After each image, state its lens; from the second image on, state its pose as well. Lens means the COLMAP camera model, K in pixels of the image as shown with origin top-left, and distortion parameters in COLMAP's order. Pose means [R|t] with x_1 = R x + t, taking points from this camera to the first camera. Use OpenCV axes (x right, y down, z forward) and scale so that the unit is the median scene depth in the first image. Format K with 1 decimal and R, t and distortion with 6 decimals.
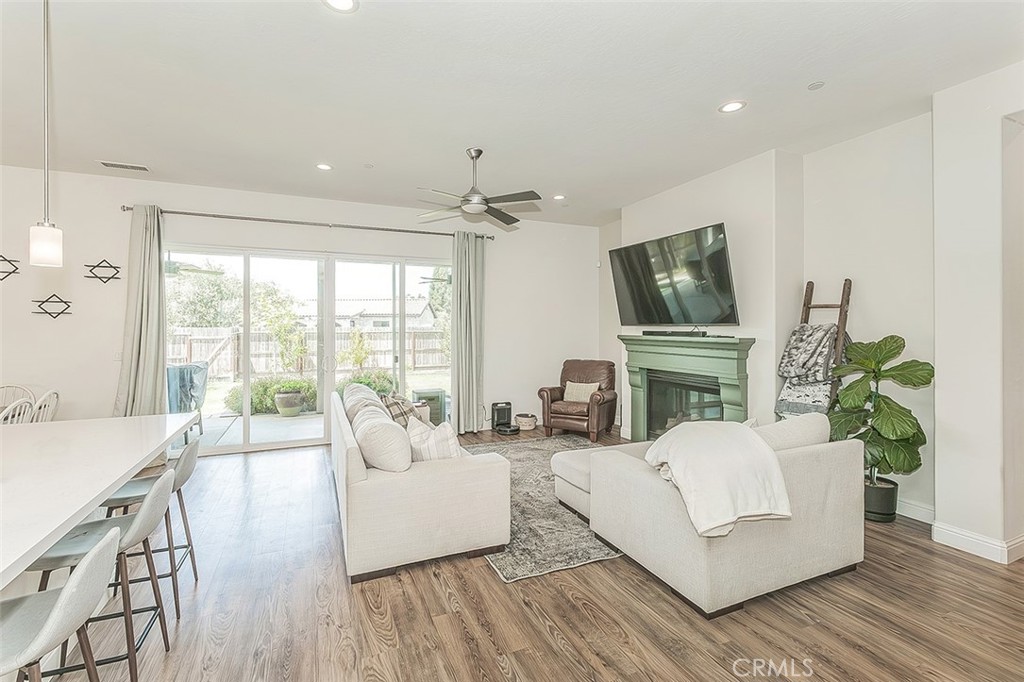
lens RADIAL K [[449.2, 0, 507.0], [0, 449.2, 328.9], [0, 0, 1]] dist [0.004254, 0.000359]
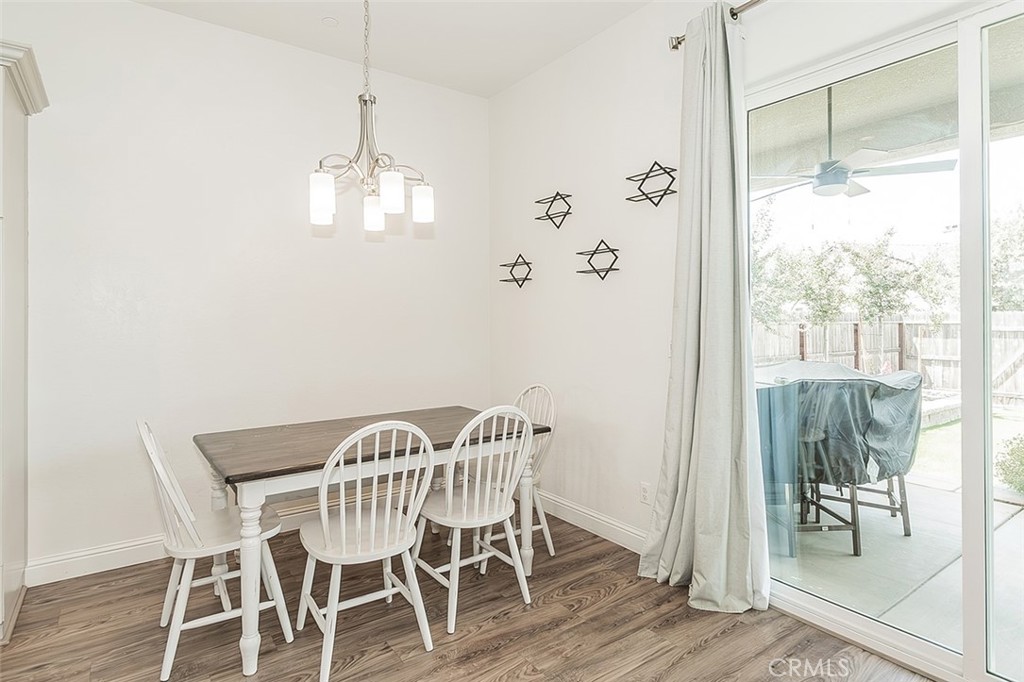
lens RADIAL K [[558.9, 0, 510.6], [0, 558.9, 318.9], [0, 0, 1]] dist [-0.000123, -0.000170]
pose [[0.207901, -0.005362, -0.978135, -0.328093], [0.001528, 0.999986, -0.005157, 0.032314], [0.978149, -0.000423, 0.207906, 0.757805]]
